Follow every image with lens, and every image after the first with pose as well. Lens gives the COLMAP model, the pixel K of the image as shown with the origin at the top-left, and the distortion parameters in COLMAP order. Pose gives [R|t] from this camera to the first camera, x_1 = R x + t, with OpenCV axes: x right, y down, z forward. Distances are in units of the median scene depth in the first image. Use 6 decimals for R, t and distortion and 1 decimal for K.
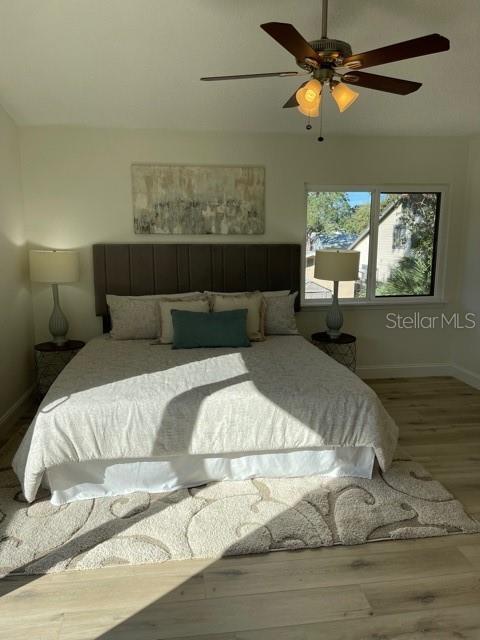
lens RADIAL K [[482.1, 0, 239.4], [0, 482.1, 322.0], [0, 0, 1]] dist [0.068434, -0.074978]
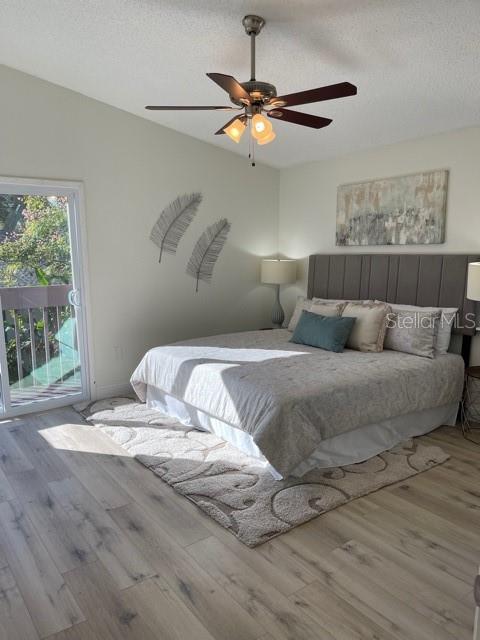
lens RADIAL K [[482.1, 0, 237.9], [0, 482.1, 322.7], [0, 0, 1]] dist [0.068434, -0.074978]
pose [[0.473828, 0.125869, -0.871575, 0.702730], [-0.146049, 0.987258, 0.063177, -0.039697], [0.868422, 0.097357, 0.486174, 0.252586]]
